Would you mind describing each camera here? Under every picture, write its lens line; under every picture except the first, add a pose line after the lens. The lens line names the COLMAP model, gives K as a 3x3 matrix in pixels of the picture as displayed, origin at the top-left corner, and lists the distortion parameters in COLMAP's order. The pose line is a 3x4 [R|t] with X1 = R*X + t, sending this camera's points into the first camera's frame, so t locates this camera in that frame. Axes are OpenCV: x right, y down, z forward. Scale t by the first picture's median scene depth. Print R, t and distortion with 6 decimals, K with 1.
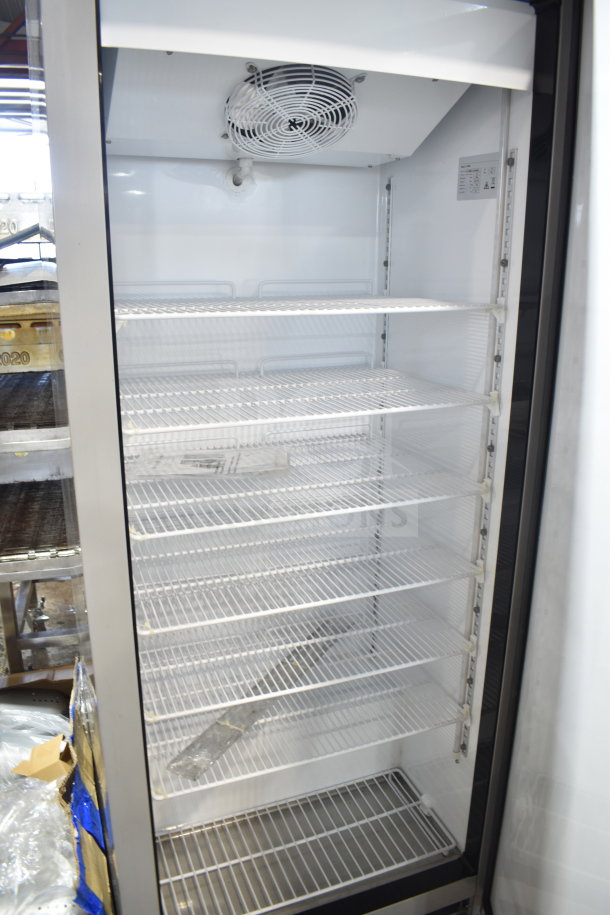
lens RADIAL K [[756.0, 0, 303.3], [0, 756.0, 460.3], [0, 0, 1]] dist [-0.052588, -0.002264]
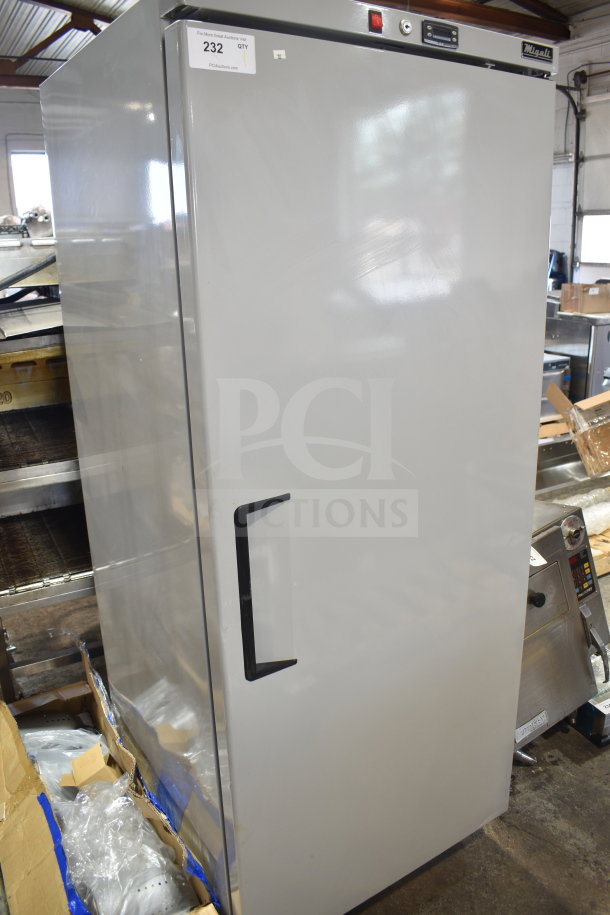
lens RADIAL K [[756.0, 0, 306.4], [0, 756.0, 457.6], [0, 0, 1]] dist [-0.052588, -0.002264]
pose [[0.965265, -0.098338, 0.242062, -0.247131], [0.100036, 0.994970, 0.005297, -0.018286], [-0.241365, 0.019102, 0.970246, -0.123501]]
